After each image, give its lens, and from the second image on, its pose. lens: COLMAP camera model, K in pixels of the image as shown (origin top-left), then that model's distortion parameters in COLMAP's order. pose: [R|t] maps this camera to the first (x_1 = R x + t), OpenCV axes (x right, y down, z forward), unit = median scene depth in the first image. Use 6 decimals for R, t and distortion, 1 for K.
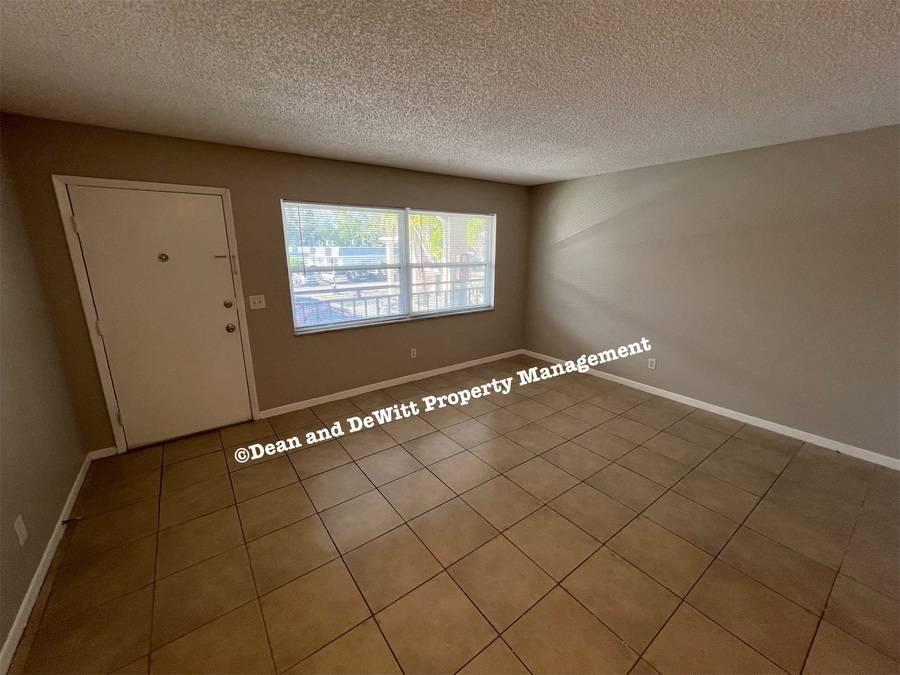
lens RADIAL K [[361.7, 0, 447.0], [0, 361.7, 336.1], [0, 0, 1]] dist [0.000491, -0.000329]
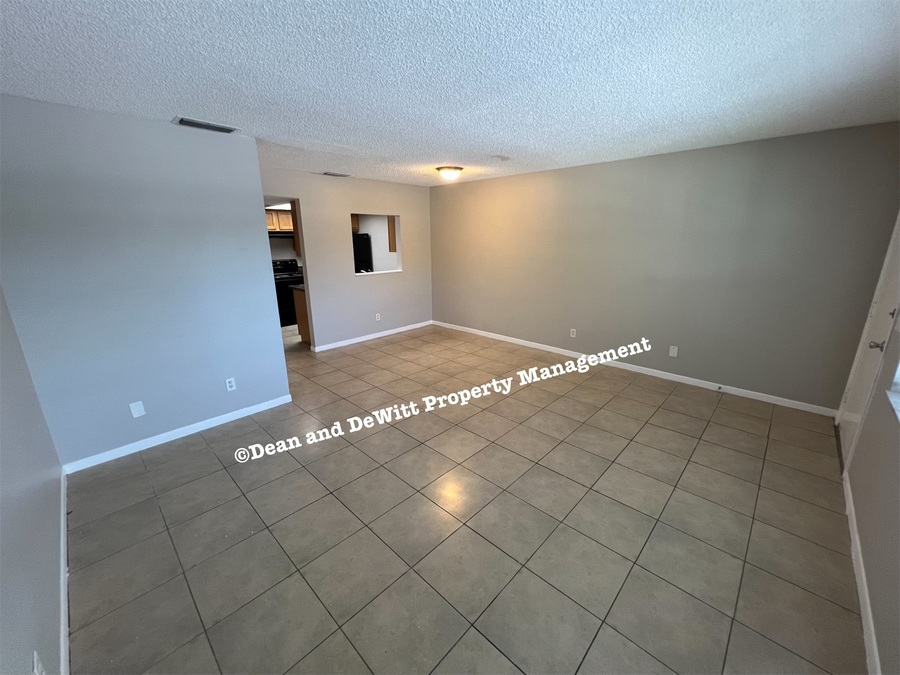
lens RADIAL K [[361.7, 0, 447.0], [0, 361.7, 336.1], [0, 0, 1]] dist [0.000491, -0.000329]
pose [[-0.985019, 0.052108, -0.164384, 0.320857], [-0.034939, 0.873177, 0.486149, -0.308169], [0.168869, 0.484609, -0.858276, 1.251593]]
